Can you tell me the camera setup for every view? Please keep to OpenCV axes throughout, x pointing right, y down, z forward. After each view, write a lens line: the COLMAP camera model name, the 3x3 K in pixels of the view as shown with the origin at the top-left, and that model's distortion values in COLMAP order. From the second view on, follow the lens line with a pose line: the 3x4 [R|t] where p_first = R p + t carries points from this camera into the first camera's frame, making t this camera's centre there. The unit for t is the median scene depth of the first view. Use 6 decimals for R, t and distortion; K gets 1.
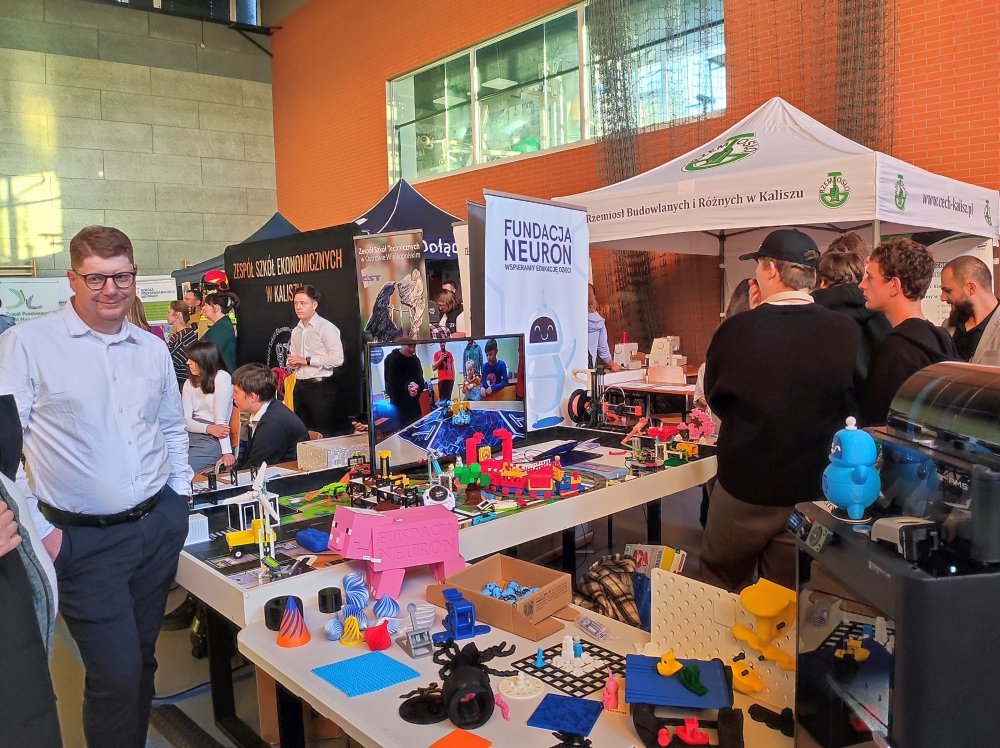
lens RADIAL K [[814.5, 0, 500.0], [0, 814.5, 374.0], [0, 0, 1]] dist [-0.095498, -0.051365]
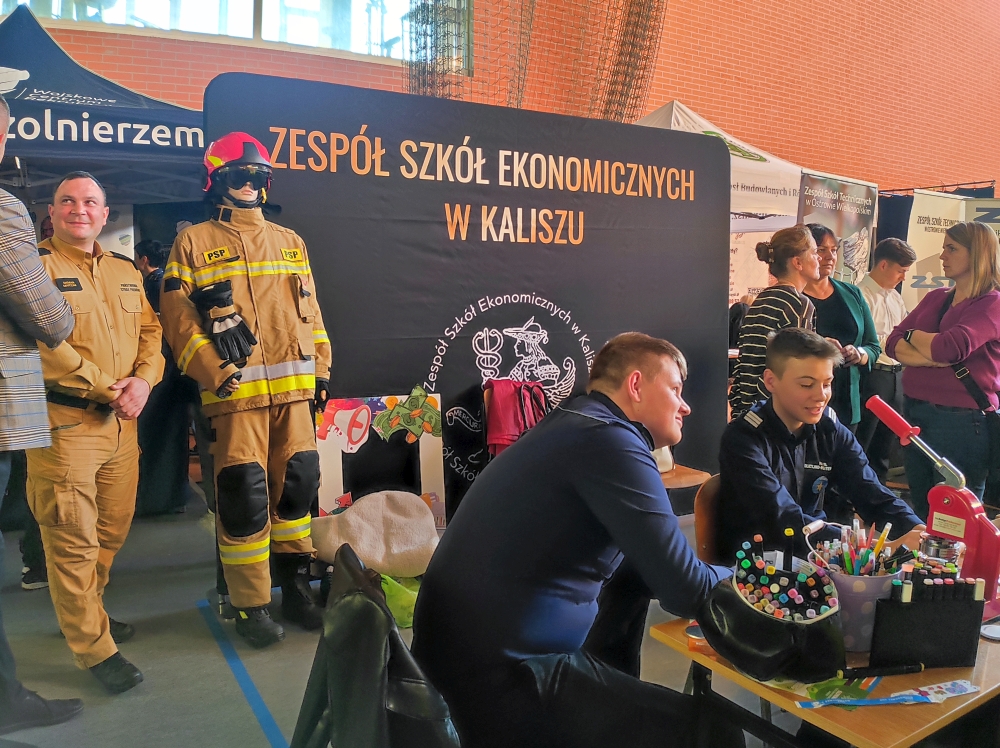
lens RADIAL K [[814.5, 0, 500.0], [0, 814.5, 374.0], [0, 0, 1]] dist [-0.095498, -0.051365]
pose [[0.166141, -0.085544, 0.982385, -0.819027], [0.071508, 0.994653, 0.074518, -0.051374], [-0.983506, 0.057868, 0.171369, 1.003715]]
